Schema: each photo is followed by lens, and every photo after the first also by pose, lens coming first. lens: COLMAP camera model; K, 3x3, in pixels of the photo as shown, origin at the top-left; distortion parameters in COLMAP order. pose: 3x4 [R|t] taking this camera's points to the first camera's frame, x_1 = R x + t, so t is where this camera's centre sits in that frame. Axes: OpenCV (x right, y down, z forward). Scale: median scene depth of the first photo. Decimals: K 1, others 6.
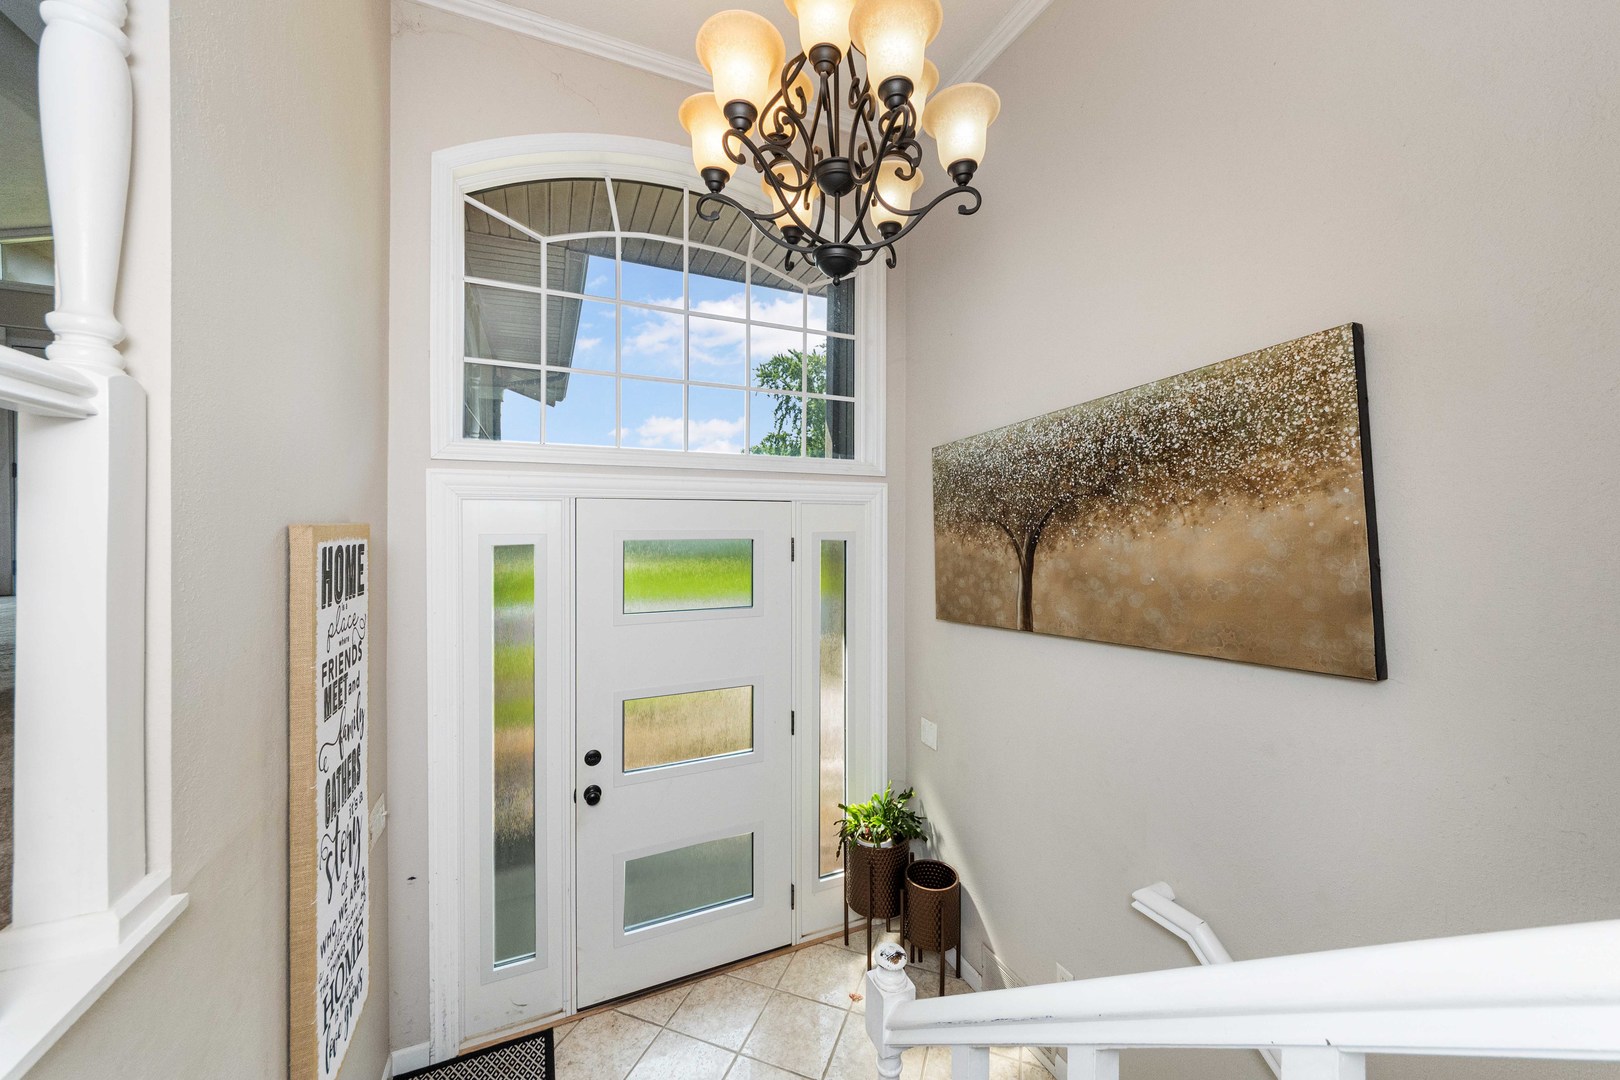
lens RADIAL K [[600.8, 0, 806.3], [0, 600.8, 527.5], [0, 0, 1]] dist [0.002095, -0.000021]
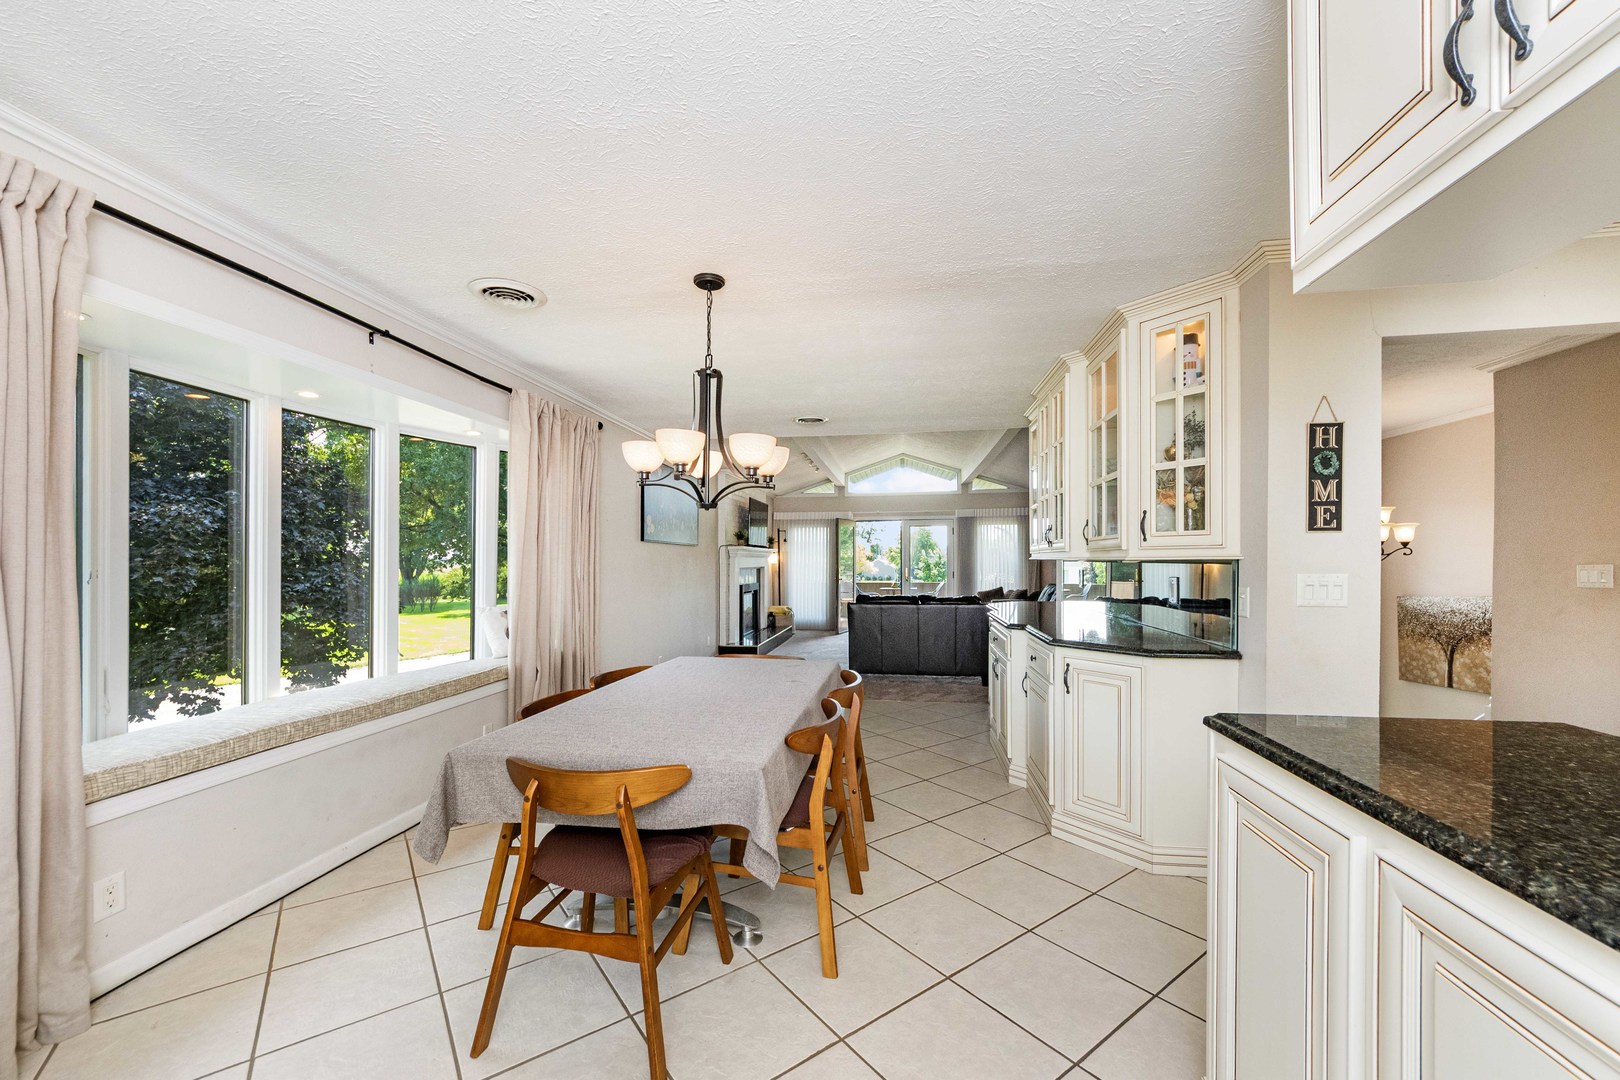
lens RADIAL K [[600.8, 0, 835.3], [0, 600.8, 564.3], [0, 0, 1]] dist [0.002095, -0.000021]
pose [[0.849432, -0.000110, -0.527697, -0.424163], [-0.004546, 0.999961, -0.007526, -0.276292], [0.527678, 0.008791, 0.849399, -2.237239]]
